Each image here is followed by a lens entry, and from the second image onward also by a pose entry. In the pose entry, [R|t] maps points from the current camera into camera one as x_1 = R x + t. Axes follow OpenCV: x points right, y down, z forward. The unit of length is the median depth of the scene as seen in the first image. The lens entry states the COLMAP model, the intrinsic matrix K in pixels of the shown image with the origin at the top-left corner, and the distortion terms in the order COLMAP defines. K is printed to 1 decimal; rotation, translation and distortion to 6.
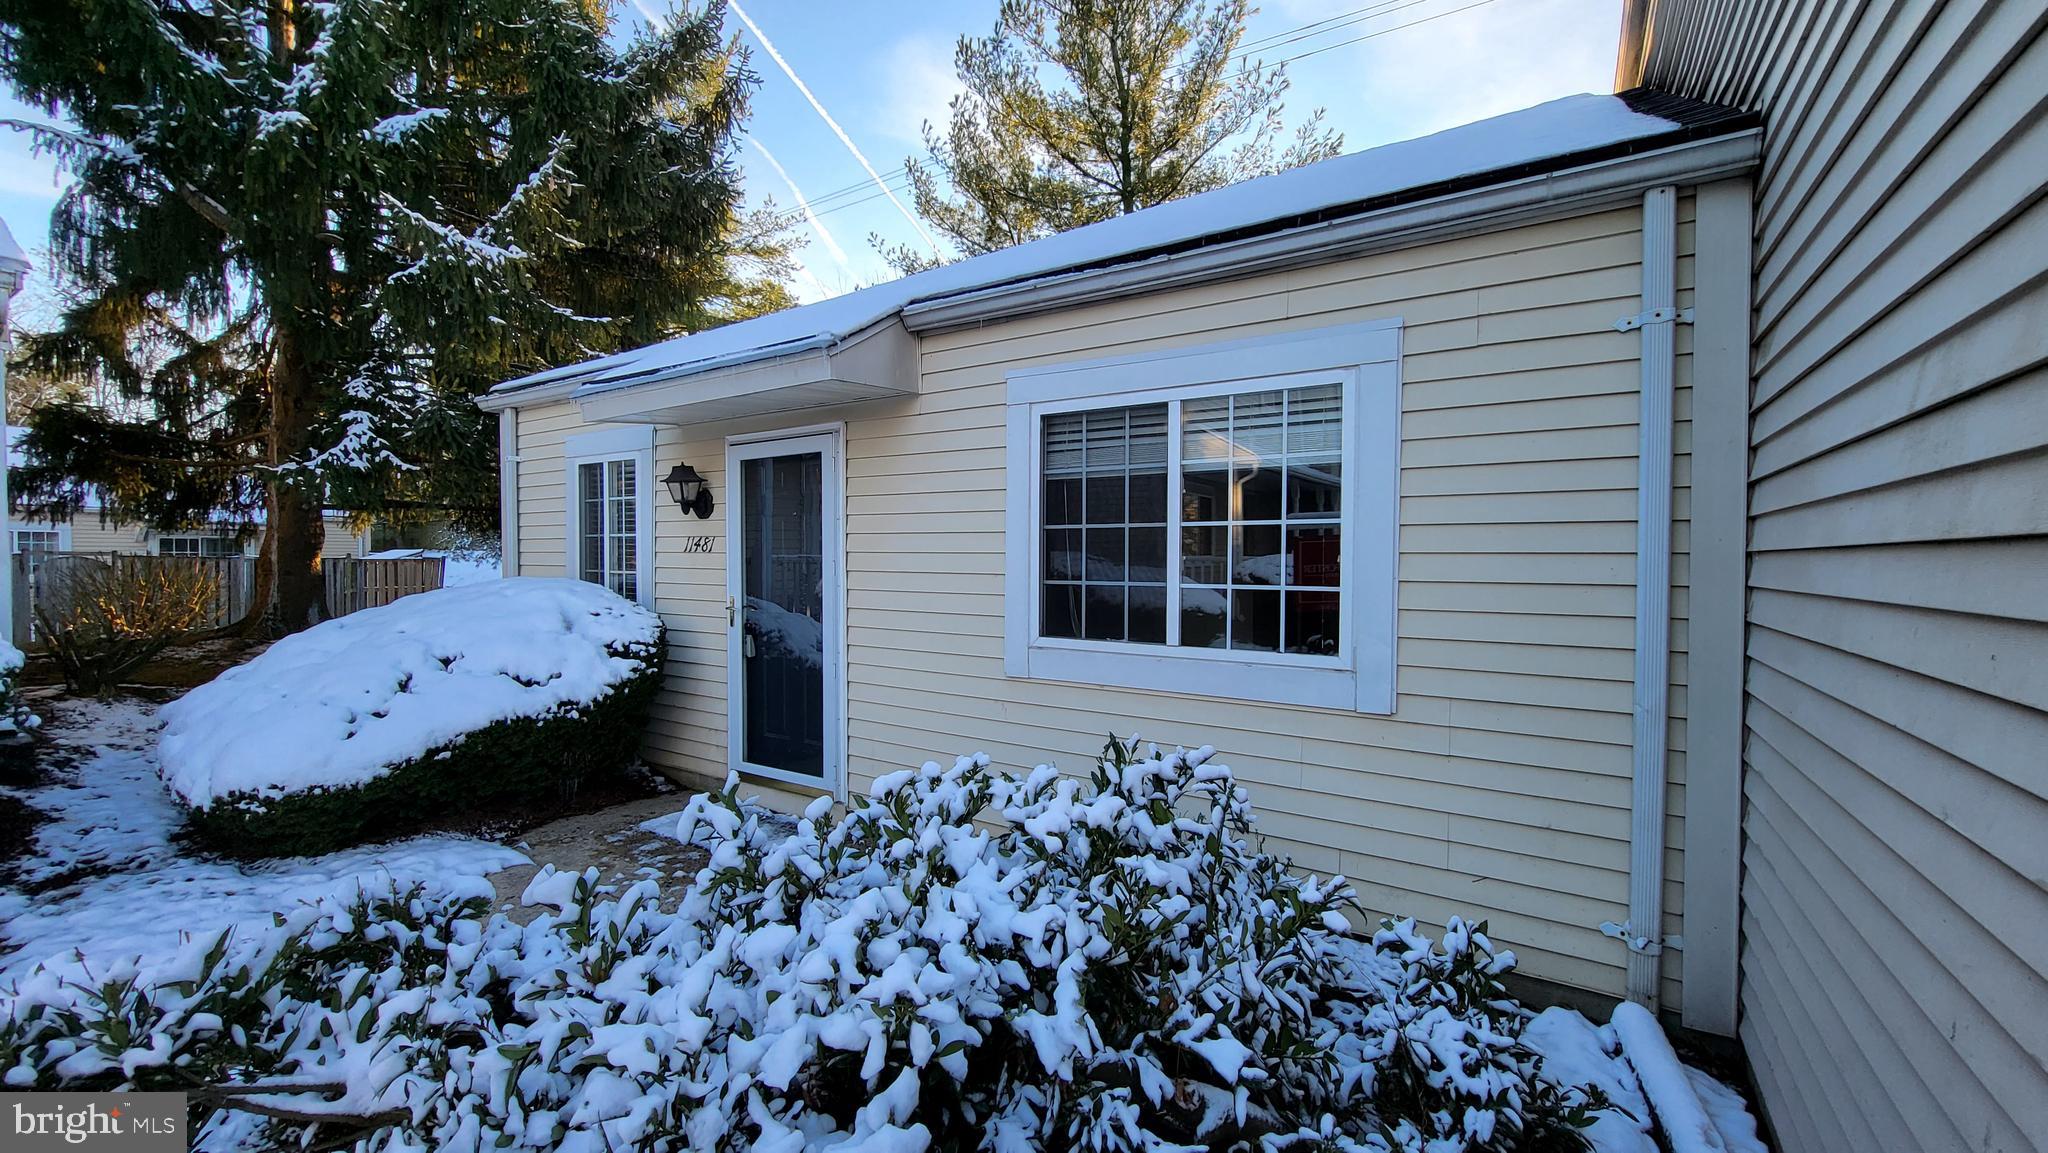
lens RADIAL K [[816.4, 0, 1025.8], [0, 816.4, 573.5], [0, 0, 1]] dist [0.001233, 0.000680]
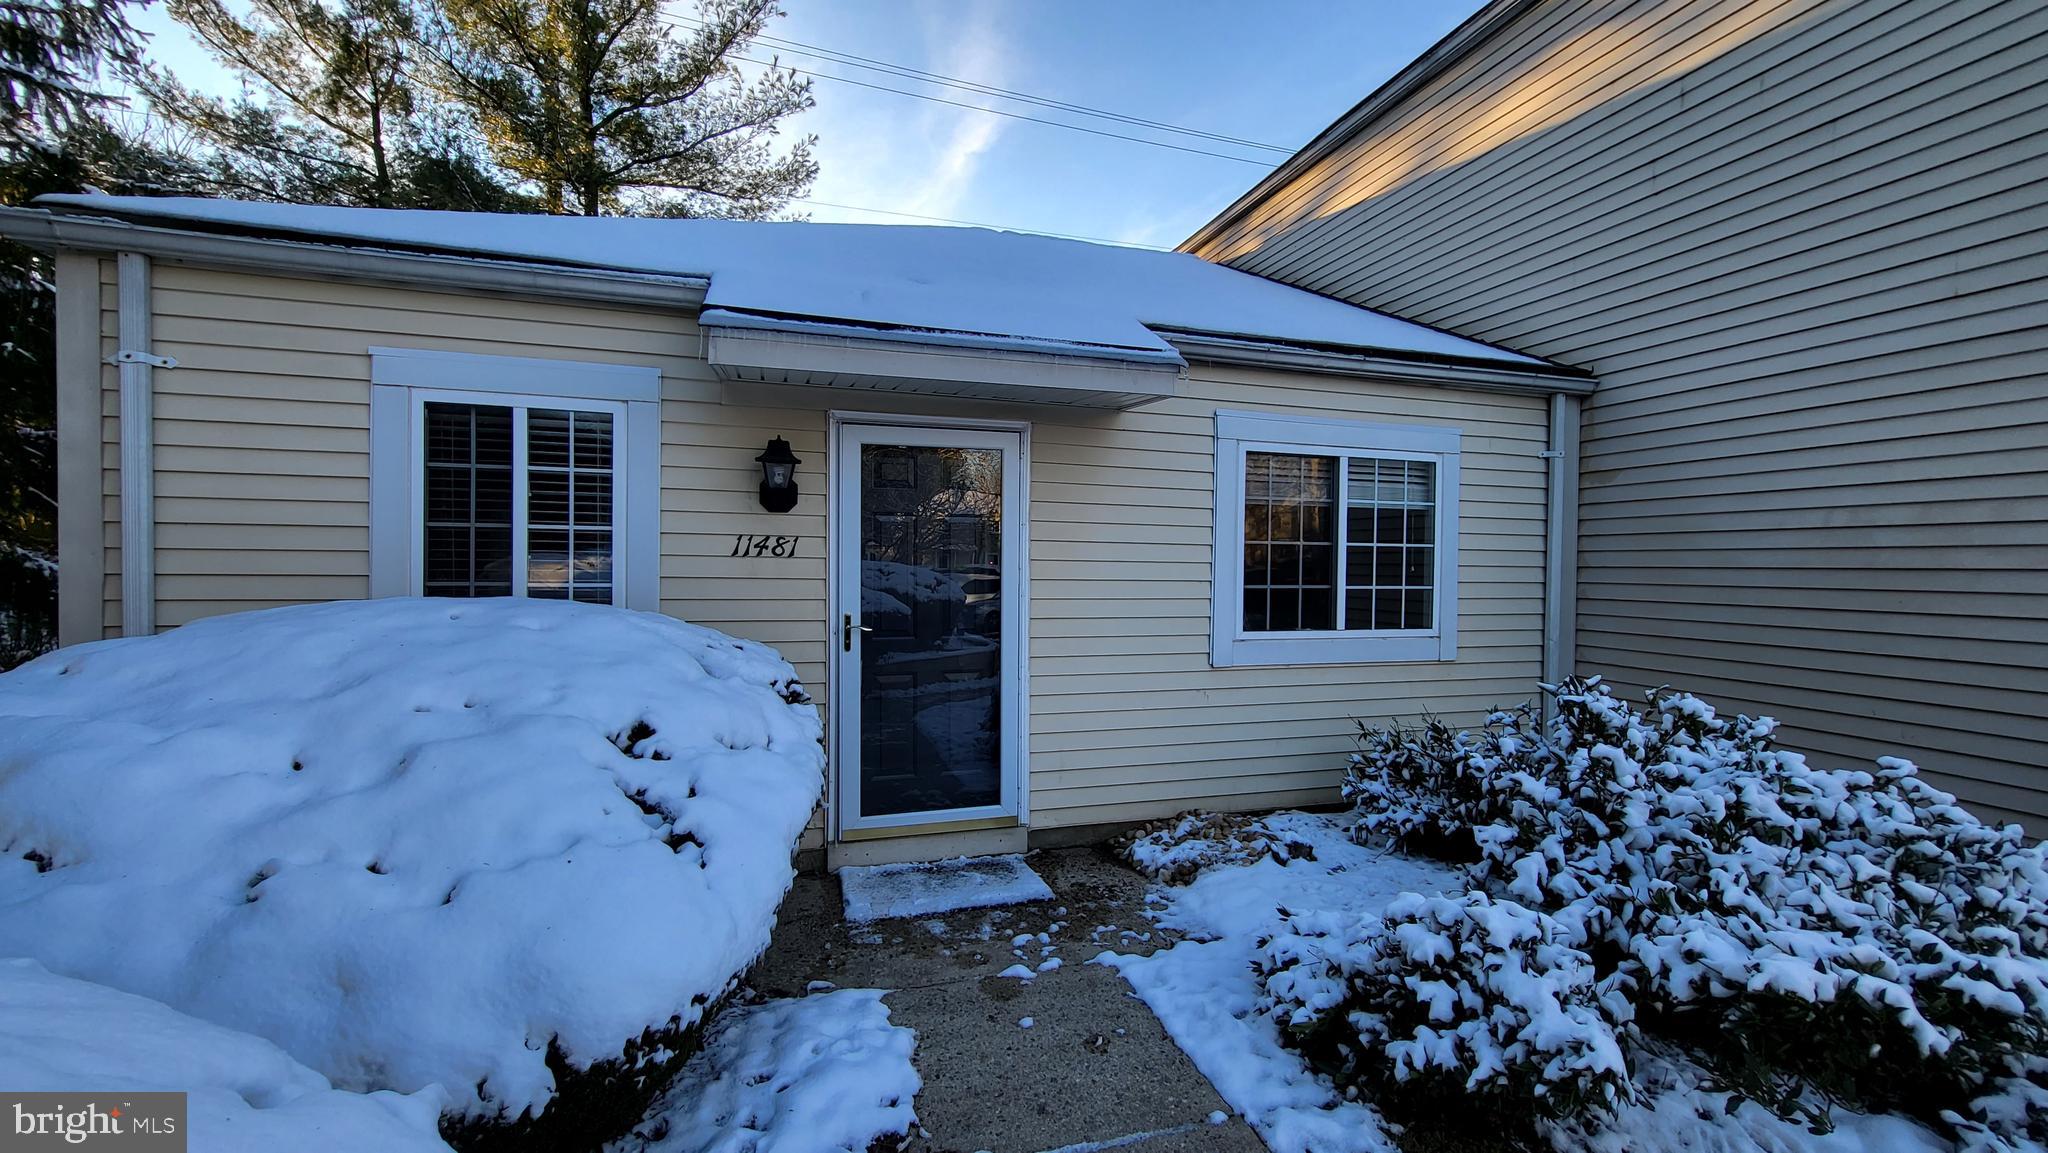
lens RADIAL K [[816.4, 0, 1025.7], [0, 816.4, 575.1], [0, 0, 1]] dist [0.001233, 0.000680]
pose [[0.636579, -0.007600, 0.771174, -1.238555], [0.006191, 0.999970, 0.004744, -0.016160], [-0.771187, 0.001754, 0.636606, 0.516599]]
